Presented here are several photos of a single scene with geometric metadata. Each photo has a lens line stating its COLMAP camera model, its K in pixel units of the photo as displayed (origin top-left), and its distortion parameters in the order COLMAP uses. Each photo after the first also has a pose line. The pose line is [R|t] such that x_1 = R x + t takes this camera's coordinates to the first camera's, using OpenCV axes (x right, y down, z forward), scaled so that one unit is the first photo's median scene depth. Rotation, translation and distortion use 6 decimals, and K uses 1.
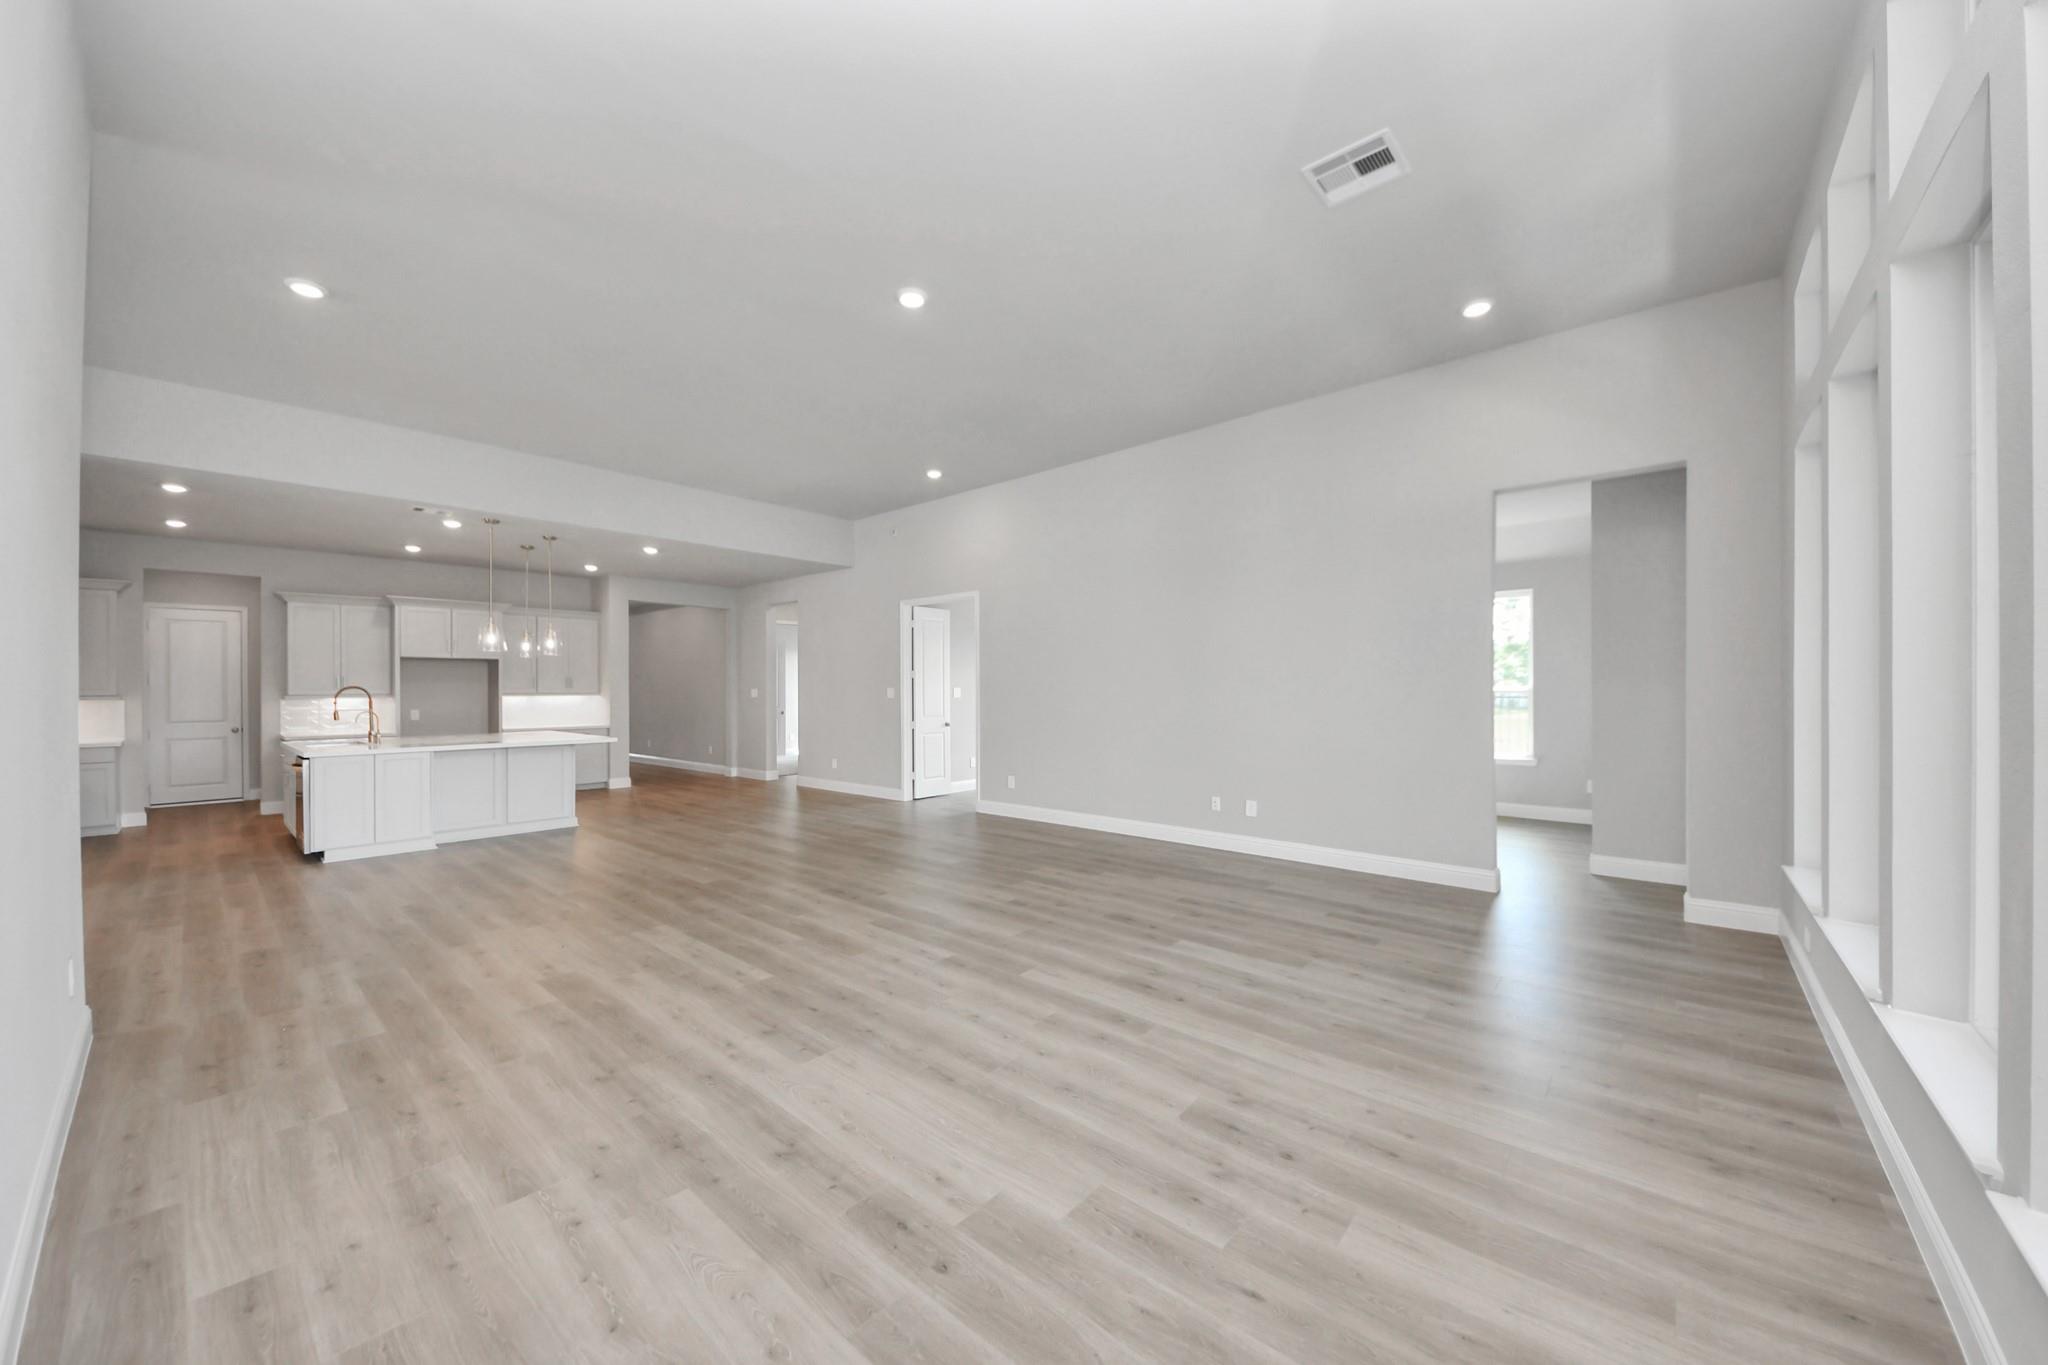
lens RADIAL K [[737.2, 0, 1043.9], [0, 737.2, 690.8], [0, 0, 1]] dist [-0.002143, -0.000663]
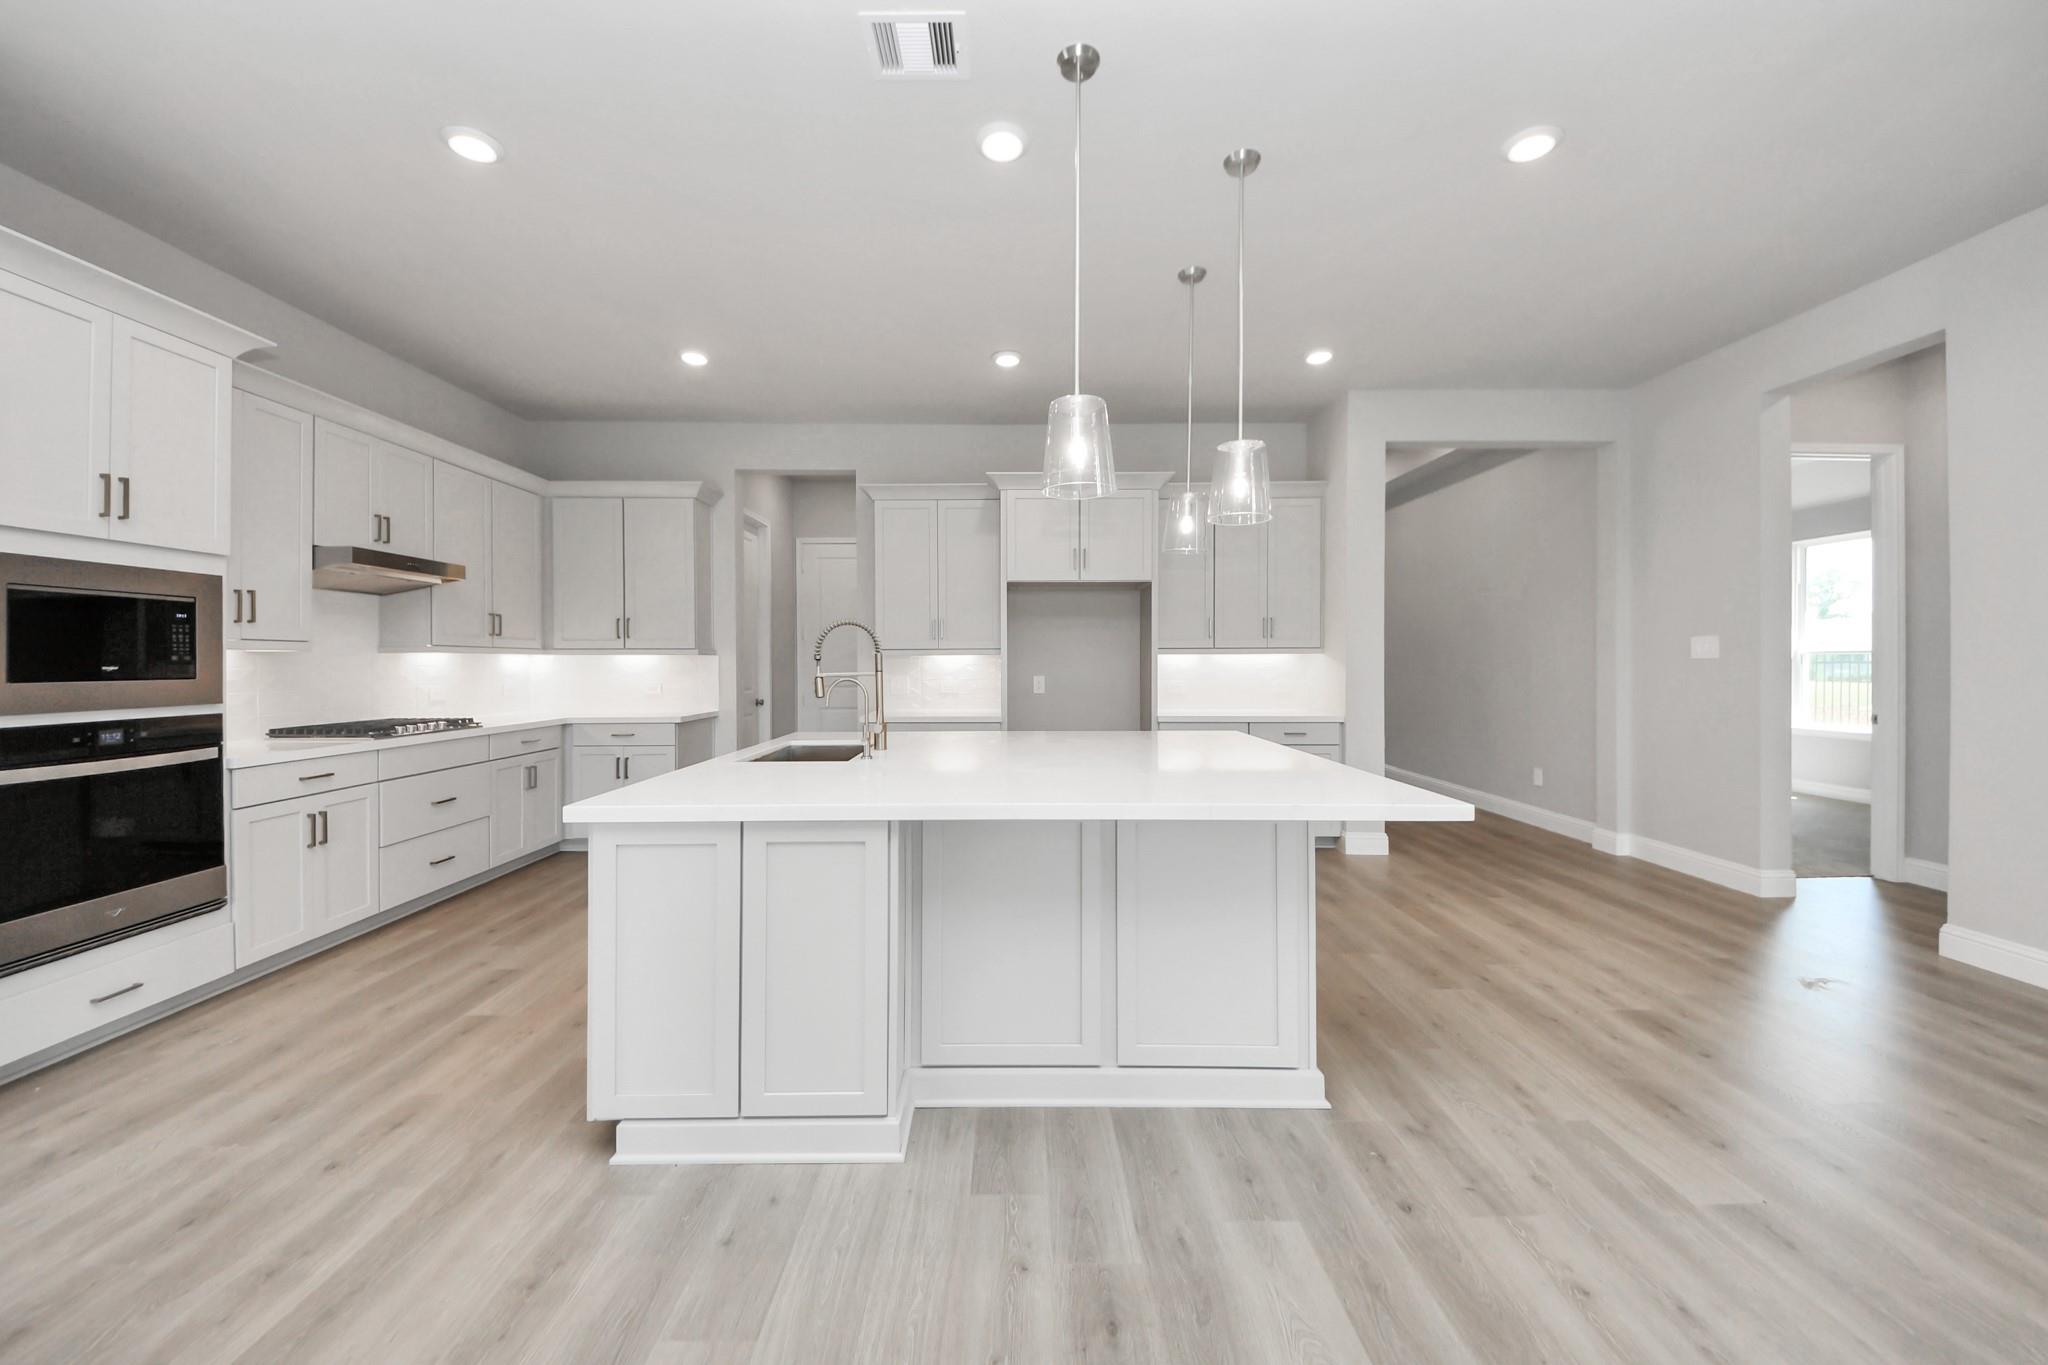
lens RADIAL K [[737.2, 0, 1038.3], [0, 737.2, 670.1], [0, 0, 1]] dist [-0.002143, -0.000663]
pose [[0.661190, 0.014011, -0.750087, -0.409937], [-0.003129, 0.999868, 0.015919, 0.010996], [0.750212, -0.008178, 0.661147, 0.606699]]
